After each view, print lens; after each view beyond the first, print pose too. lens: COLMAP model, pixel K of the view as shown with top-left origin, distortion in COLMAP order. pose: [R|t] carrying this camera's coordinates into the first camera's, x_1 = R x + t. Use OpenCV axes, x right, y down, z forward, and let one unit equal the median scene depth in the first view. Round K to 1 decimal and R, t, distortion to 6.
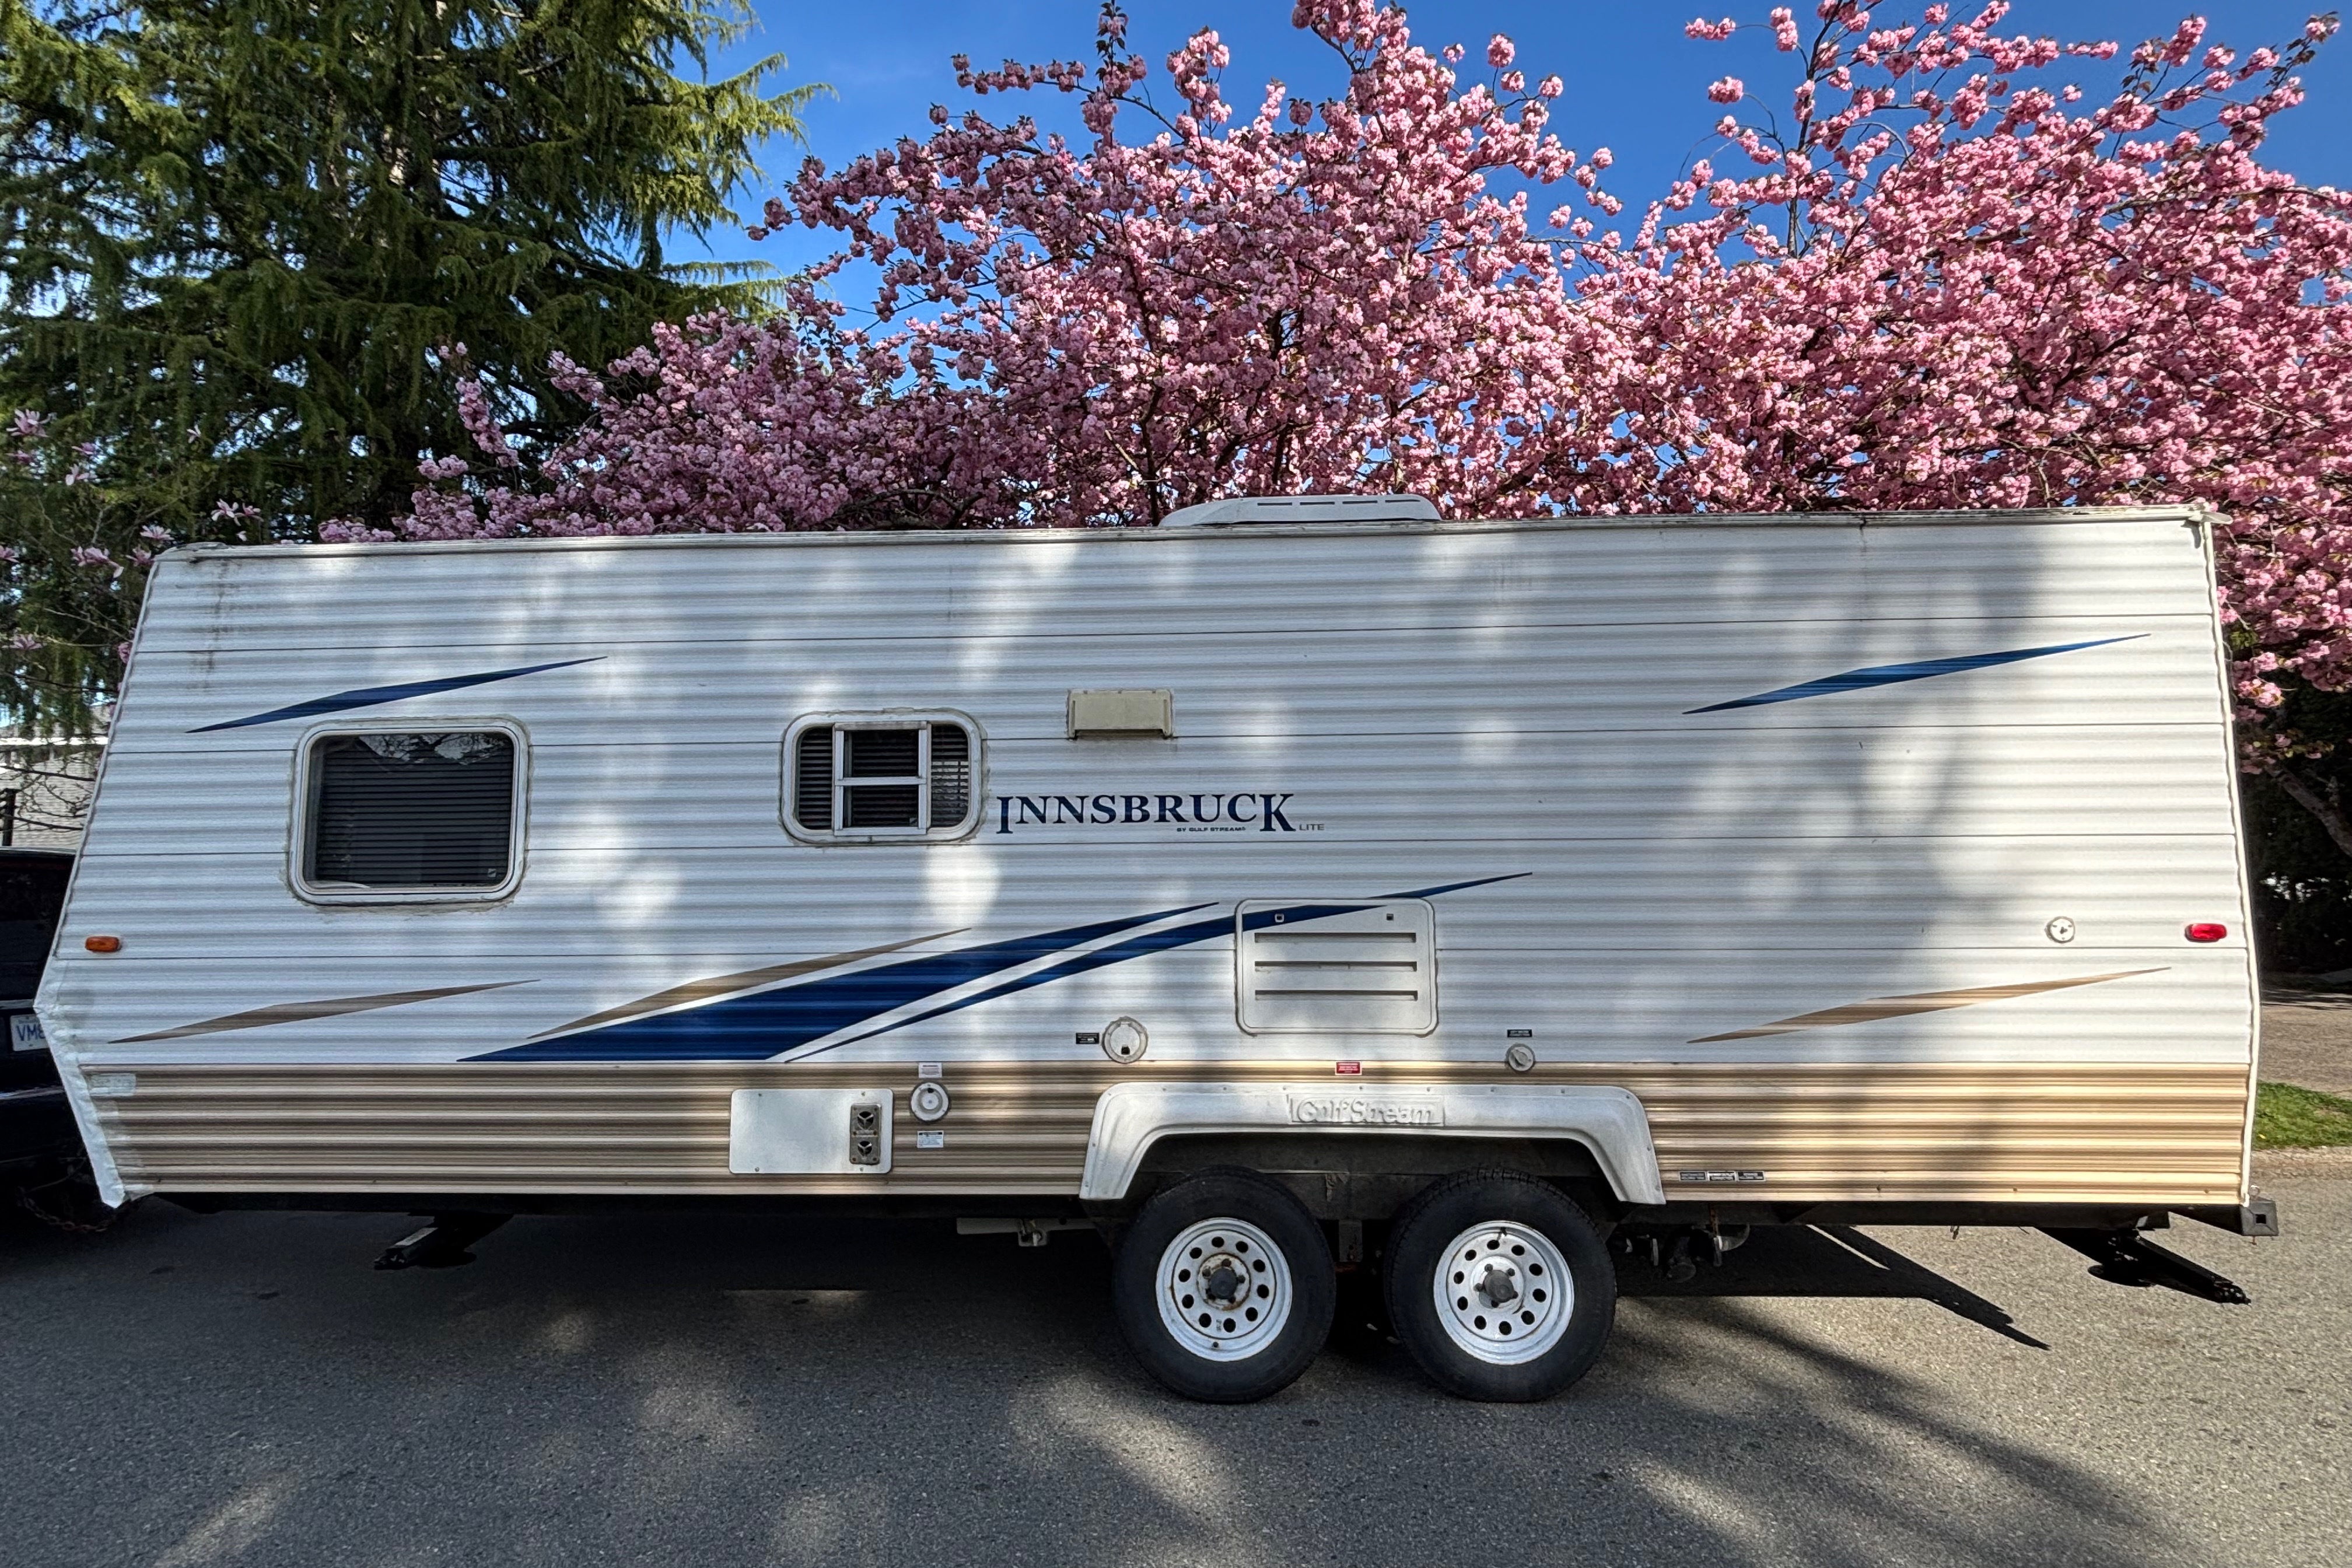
lens RADIAL K [[1187.0, 0, 1176.0], [0, 1187.0, 784.0], [0, 0, 1]] dist [0.000968, -0.007140]
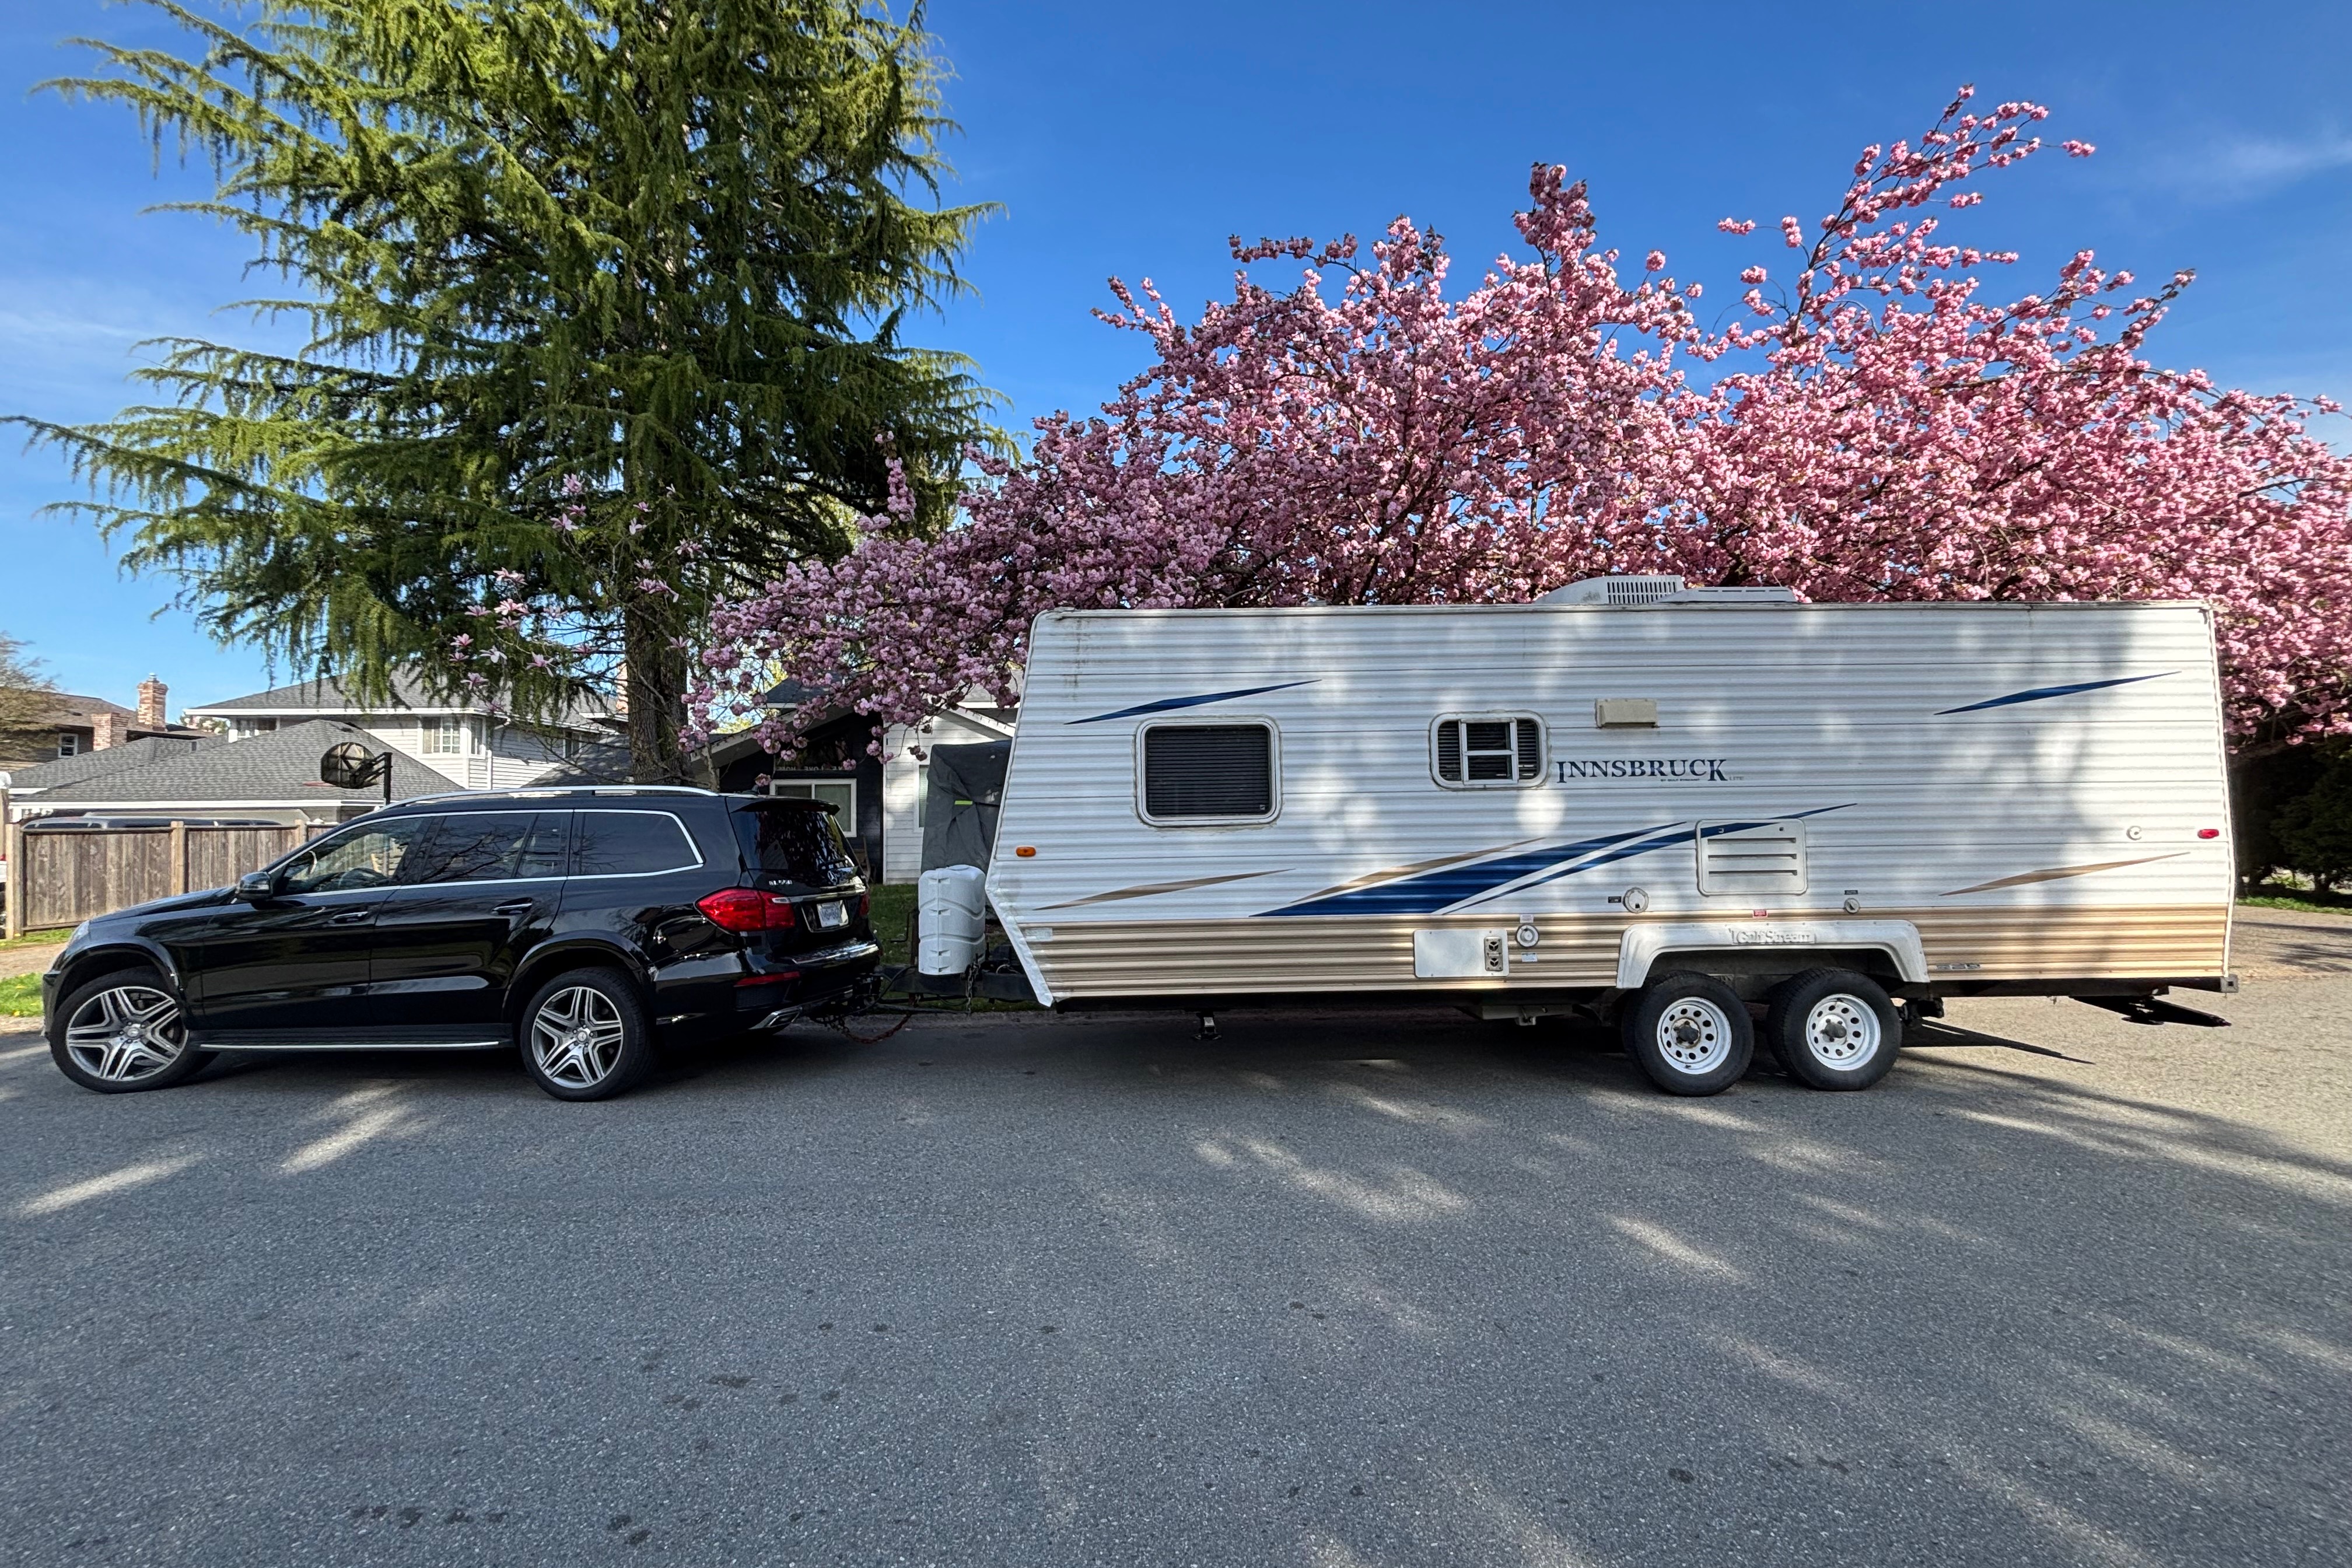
lens RADIAL K [[934.9, 0, 1175.1], [0, 934.9, 791.8], [0, 0, 1]] dist [-0.015948, -0.000425]
pose [[0.998516, -0.004776, 0.054246, -0.787535], [0.002008, 0.998698, 0.050964, -0.015983], [-0.054419, -0.050779, 0.997226, -0.328622]]
